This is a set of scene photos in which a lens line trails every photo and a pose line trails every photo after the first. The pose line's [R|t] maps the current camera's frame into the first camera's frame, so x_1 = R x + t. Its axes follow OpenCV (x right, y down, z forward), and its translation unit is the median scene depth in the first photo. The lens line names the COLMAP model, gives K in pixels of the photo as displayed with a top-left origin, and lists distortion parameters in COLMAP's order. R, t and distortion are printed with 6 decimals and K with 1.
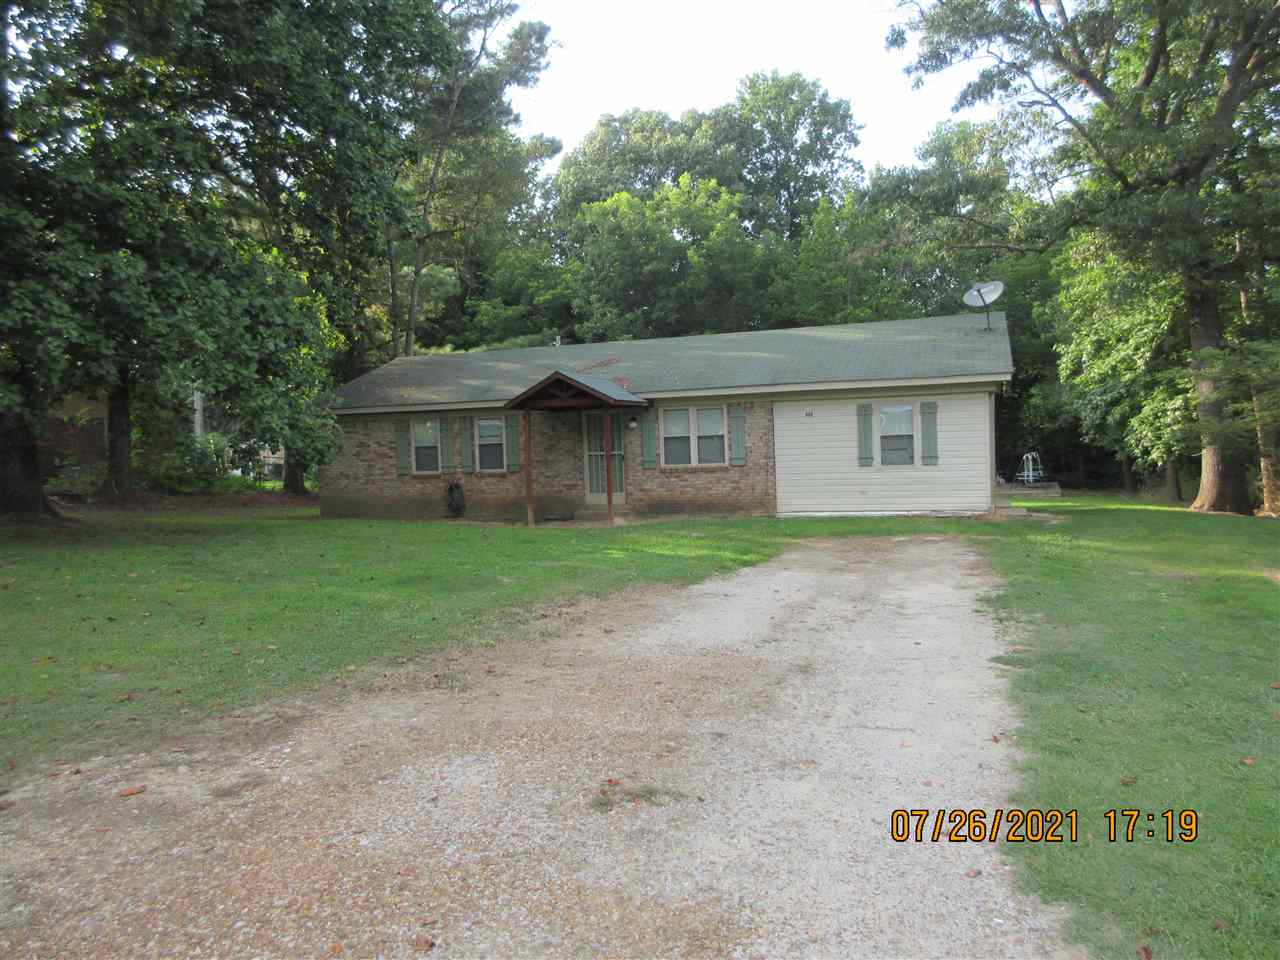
lens RADIAL K [[942.0, 0, 642.8], [0, 942.0, 473.9], [0, 0, 1]] dist [0.003861, 0.003861]
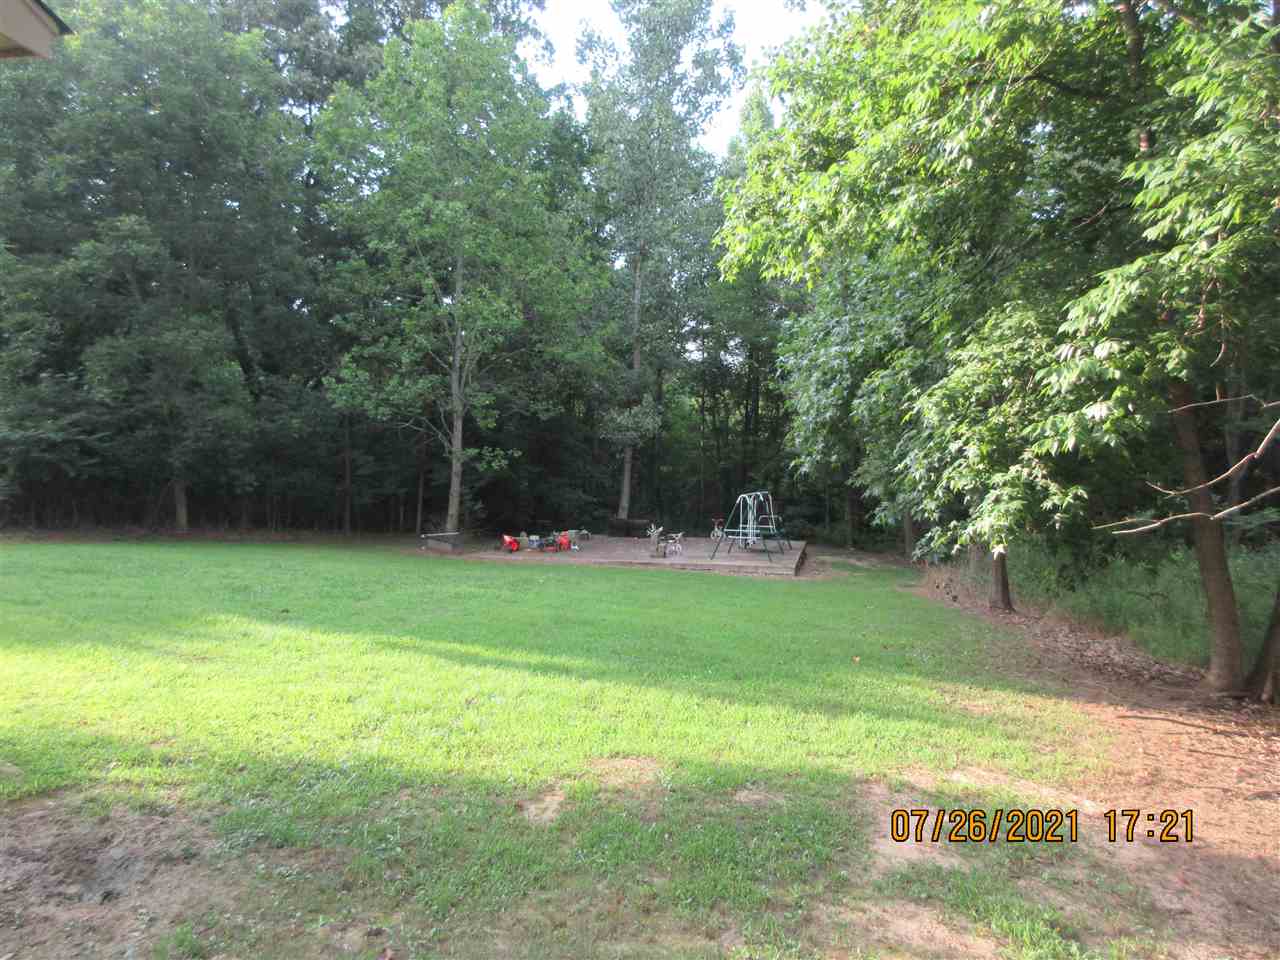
lens RADIAL K [[942.0, 0, 642.8], [0, 942.0, 473.9], [0, 0, 1]] dist [0.003861, 0.003861]
pose [[0.980585, 0.048812, 0.189922, 0.209096], [-0.043296, 0.998514, -0.033088, -0.011169], [-0.191255, 0.024223, 0.981241, 0.401200]]
